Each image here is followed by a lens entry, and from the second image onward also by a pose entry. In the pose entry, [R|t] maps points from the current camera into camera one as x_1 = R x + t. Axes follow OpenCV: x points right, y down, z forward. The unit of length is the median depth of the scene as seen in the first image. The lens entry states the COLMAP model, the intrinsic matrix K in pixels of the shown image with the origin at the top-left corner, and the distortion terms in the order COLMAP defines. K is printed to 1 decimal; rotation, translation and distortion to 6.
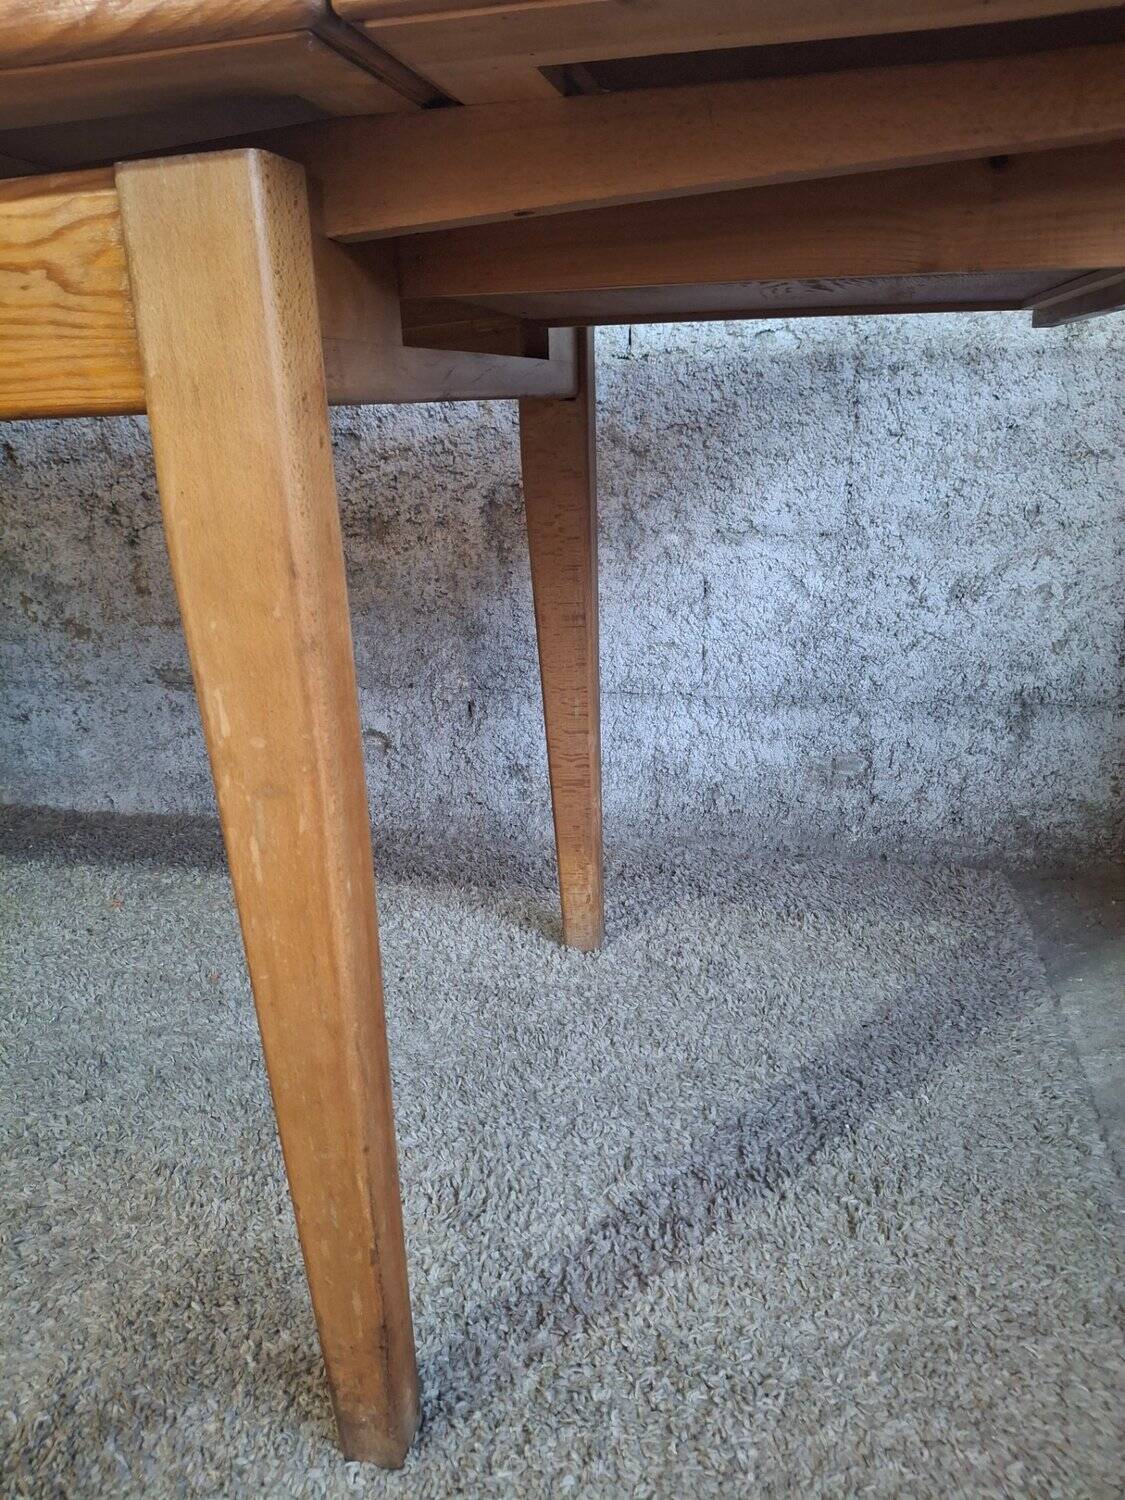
lens RADIAL K [[1112.5, 0, 549.8], [0, 1112.5, 771.1], [0, 0, 1]] dist [0.027906, -0.107087]
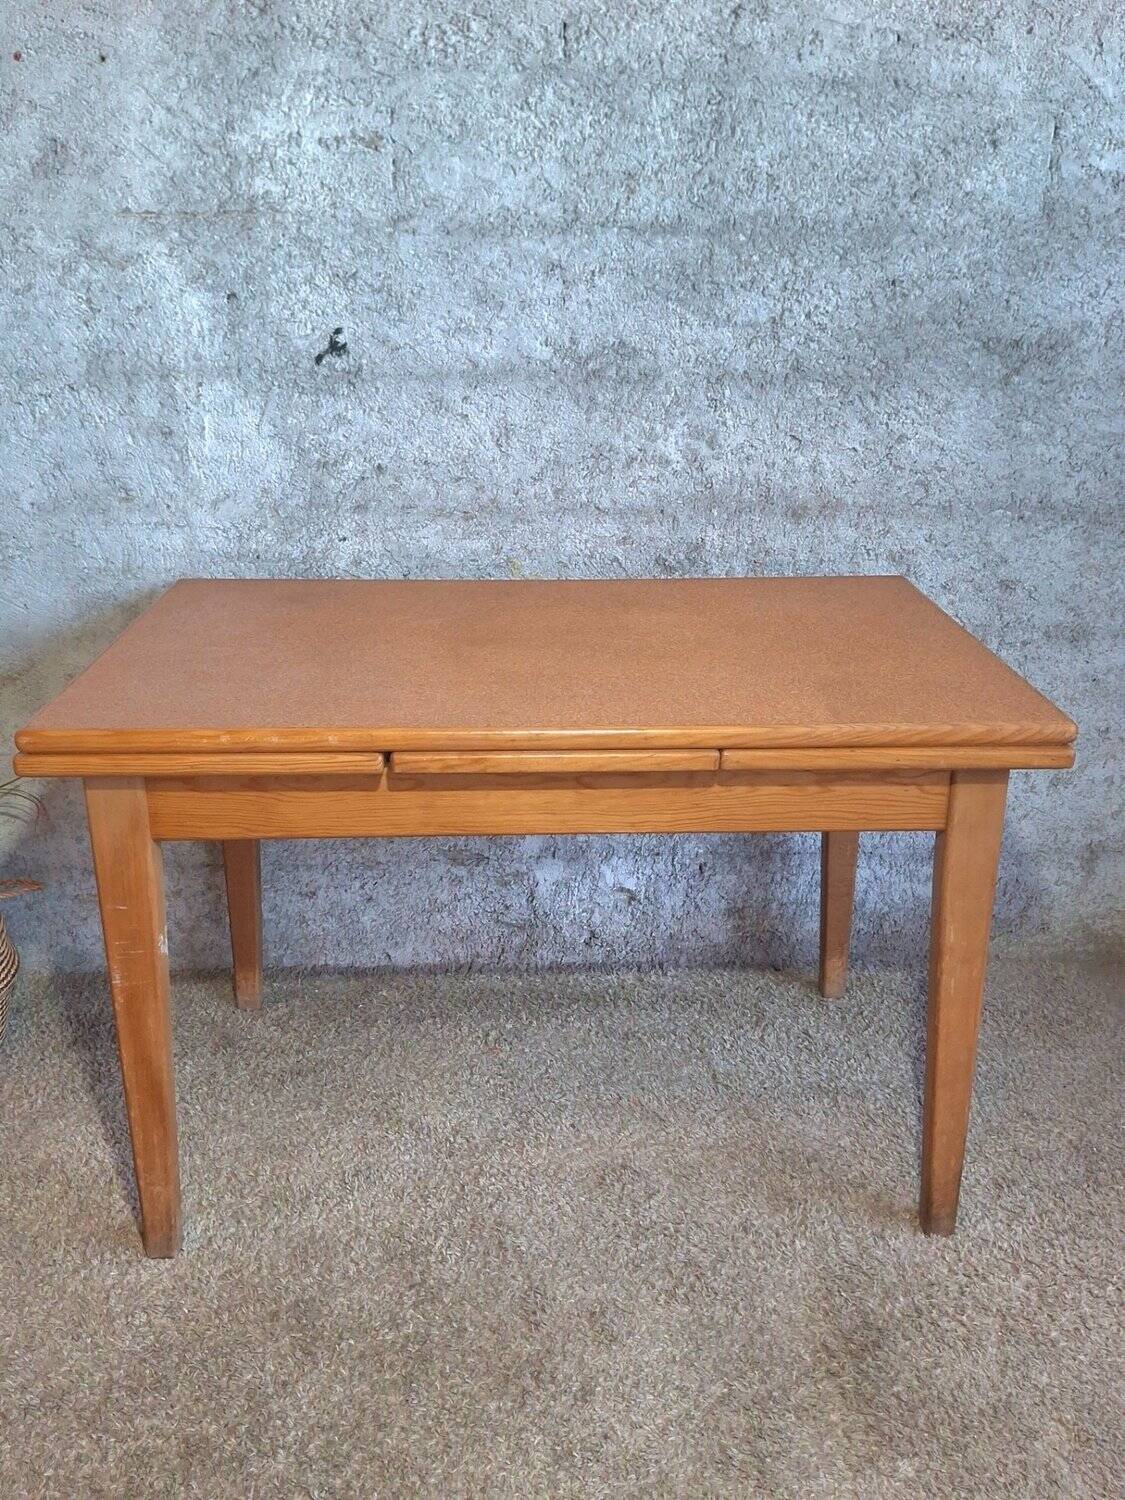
lens RADIAL K [[1366.5, 0, 583.3], [0, 1366.5, 774.6], [0, 0, 1]] dist [0.059836, -0.193801]
pose [[0.961005, -0.057939, 0.270395, -0.705954], [0.047453, 0.997852, 0.045164, -0.273620], [-0.272431, -0.030572, 0.961690, -0.564378]]
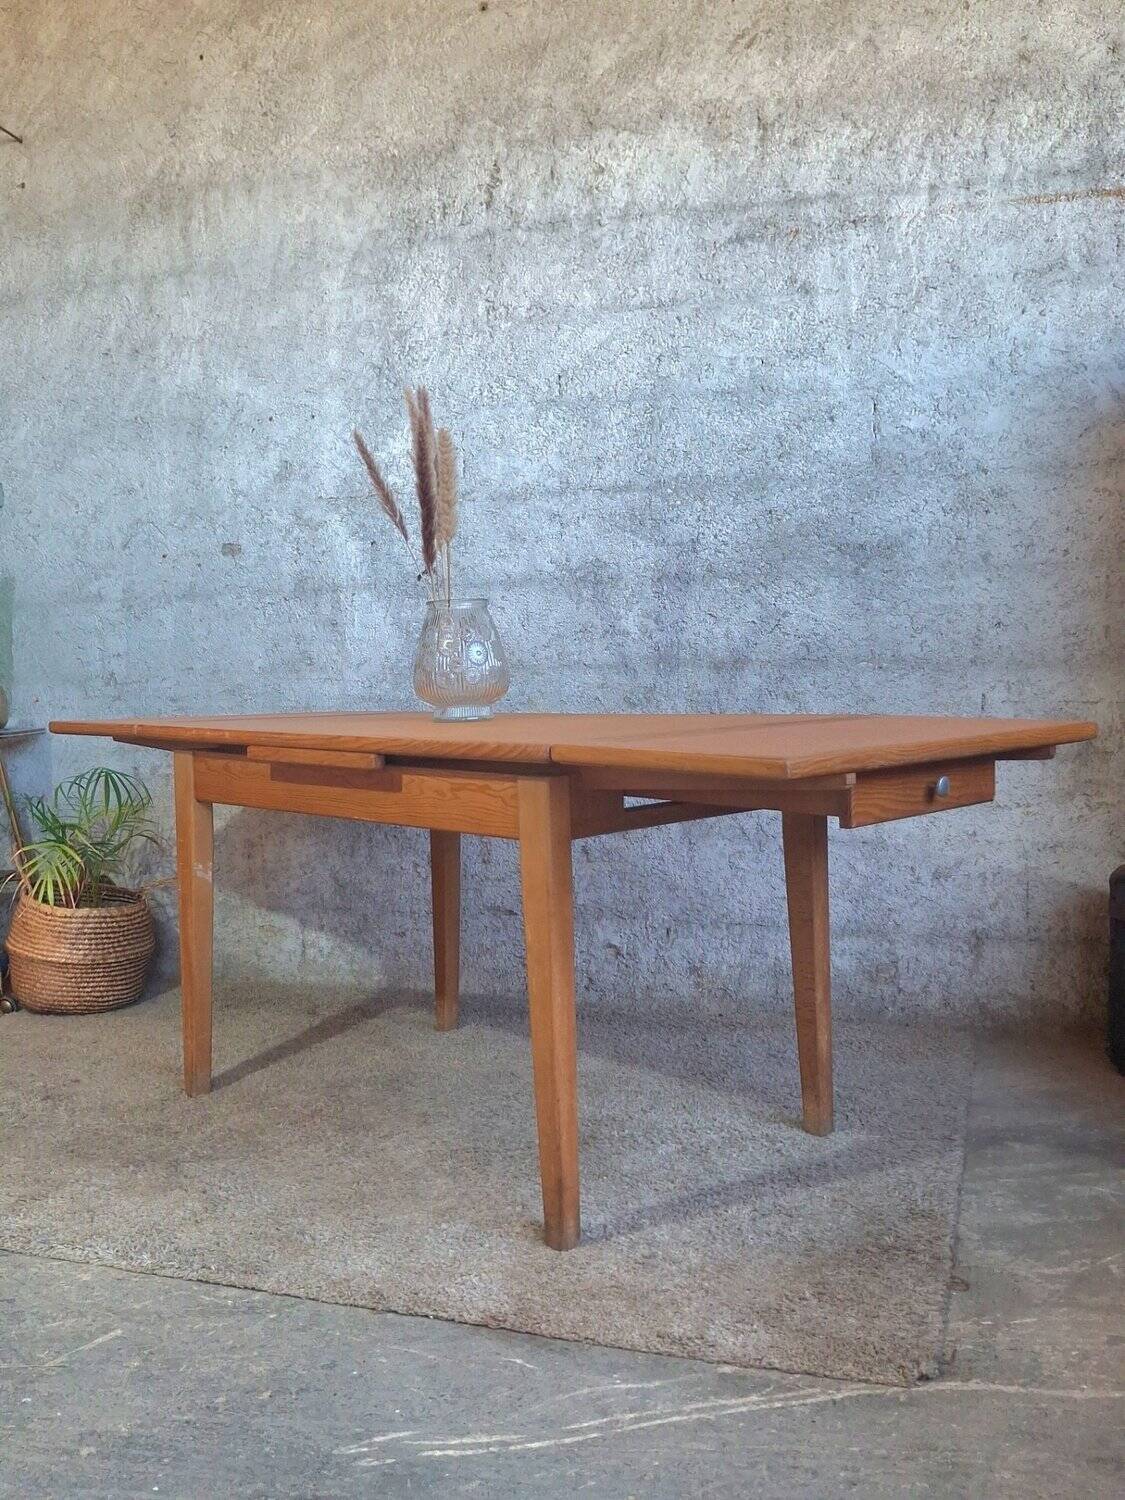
lens RADIAL K [[1366.5, 0, 562.3], [0, 1366.5, 753.3], [0, 0, 1]] dist [0.059836, -0.193801]
pose [[0.995577, 0.023753, -0.090899, -0.056030], [-0.046371, 0.965686, -0.255538, 0.253252], [0.081710, 0.258623, 0.962516, -1.292463]]
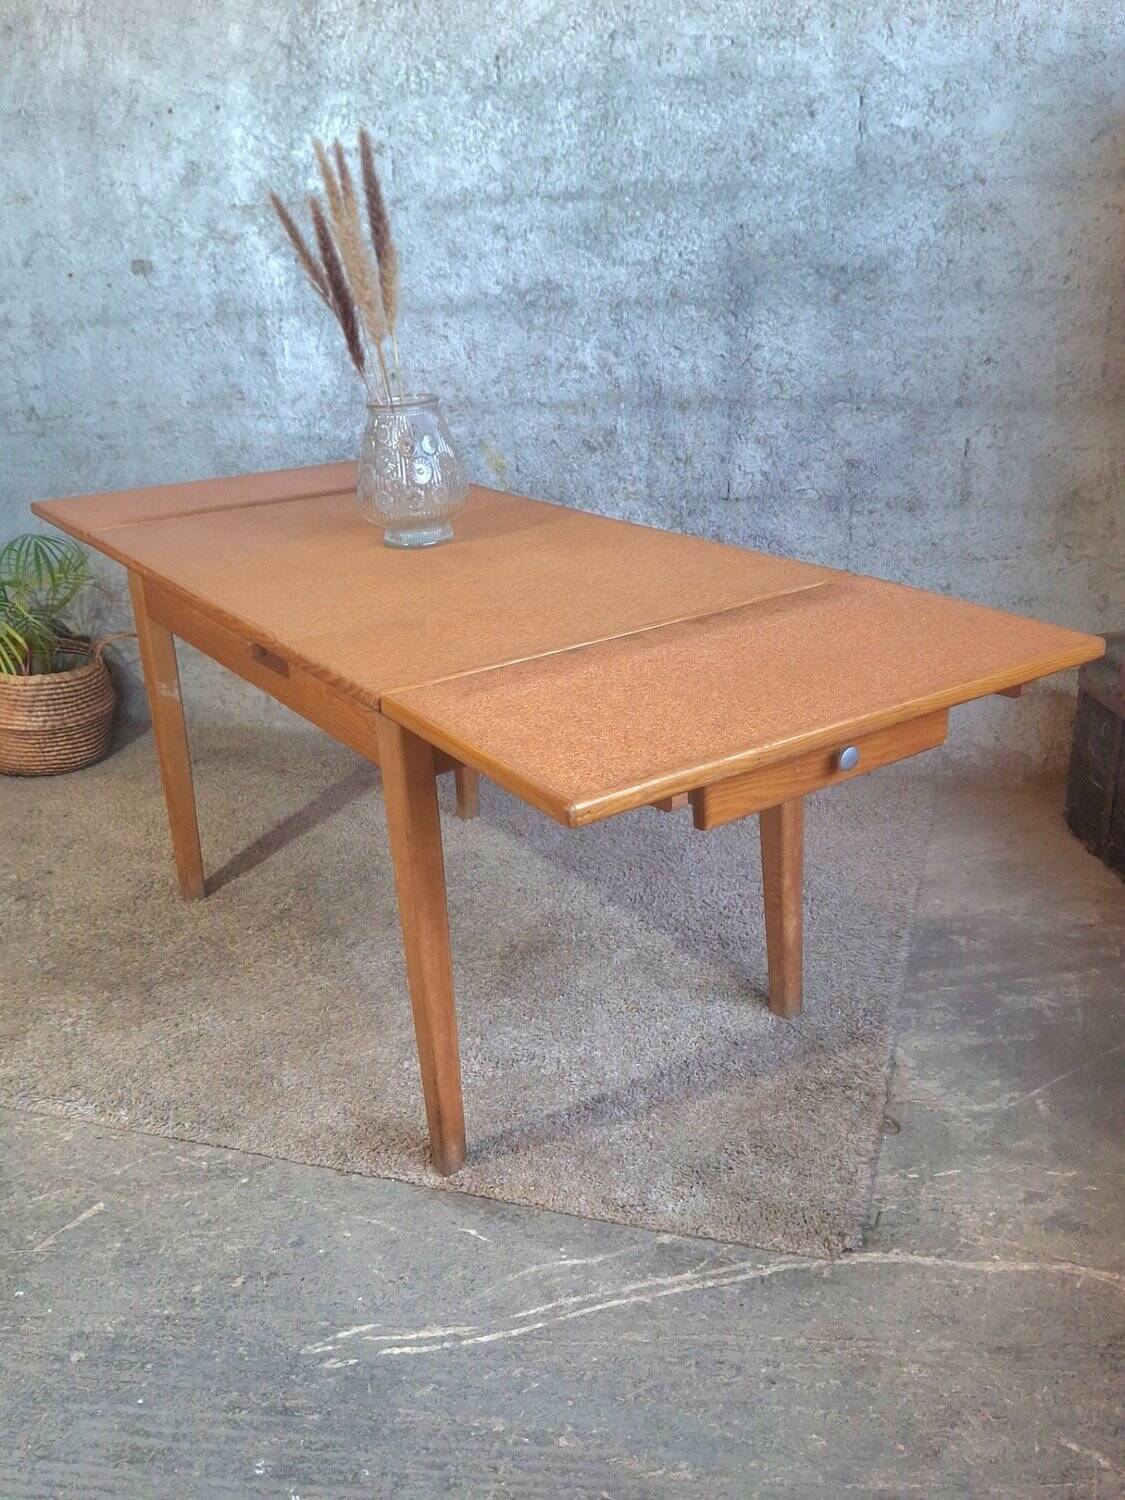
lens RADIAL K [[1366.5, 0, 560.0], [0, 1366.5, 779.6], [0, 0, 1]] dist [0.059836, -0.193801]
pose [[0.996495, 0.020922, -0.080992, -0.012835], [-0.015491, 0.997626, 0.067107, -0.054365], [0.082204, -0.065617, 0.994453, -1.255075]]
